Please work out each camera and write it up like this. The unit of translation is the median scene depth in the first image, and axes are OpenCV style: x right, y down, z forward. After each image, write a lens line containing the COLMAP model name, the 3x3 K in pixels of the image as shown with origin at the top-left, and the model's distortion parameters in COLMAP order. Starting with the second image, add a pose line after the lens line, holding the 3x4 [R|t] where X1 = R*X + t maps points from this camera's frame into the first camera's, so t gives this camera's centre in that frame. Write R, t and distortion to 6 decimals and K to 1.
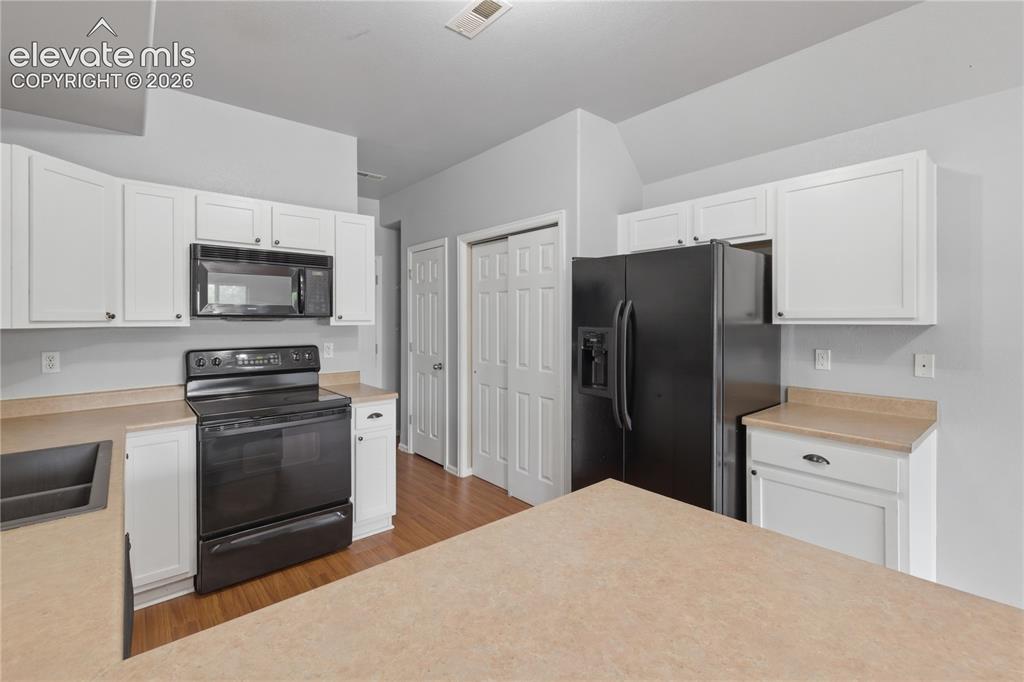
lens RADIAL K [[441.9, 0, 506.9], [0, 441.9, 318.5], [0, 0, 1]] dist [-0.003230, 0.001499]
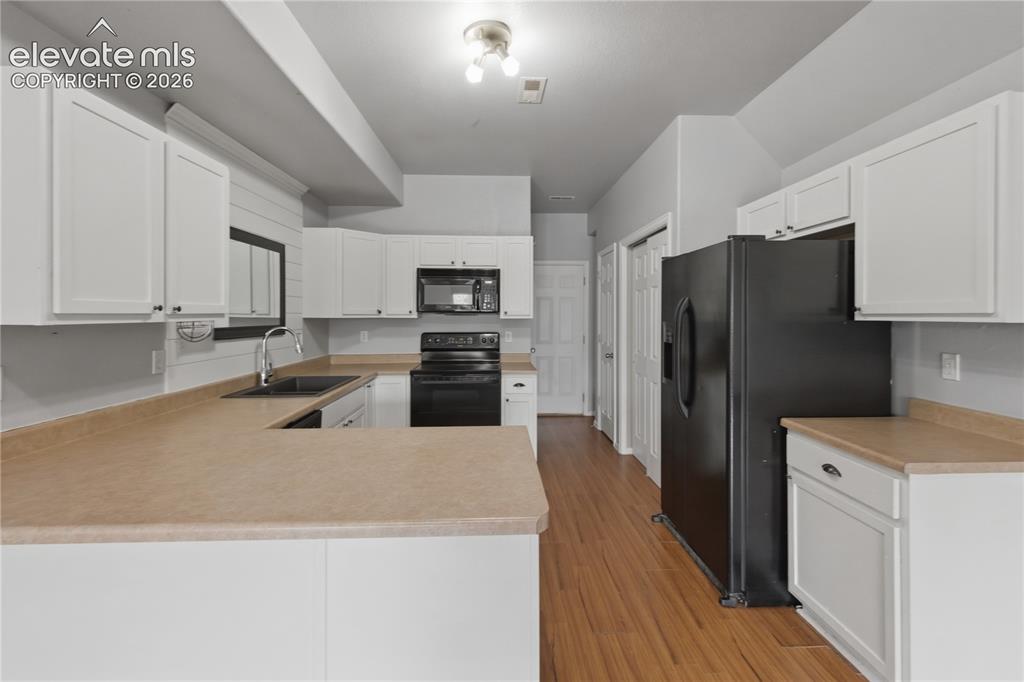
lens RADIAL K [[441.9, 0, 528.9], [0, 441.9, 315.4], [0, 0, 1]] dist [-0.003230, 0.001499]
pose [[0.800331, 0.003826, -0.599546, 0.577747], [-0.002034, 0.999991, 0.003666, 0.000768], [0.599555, -0.001715, 0.800332, -0.072290]]
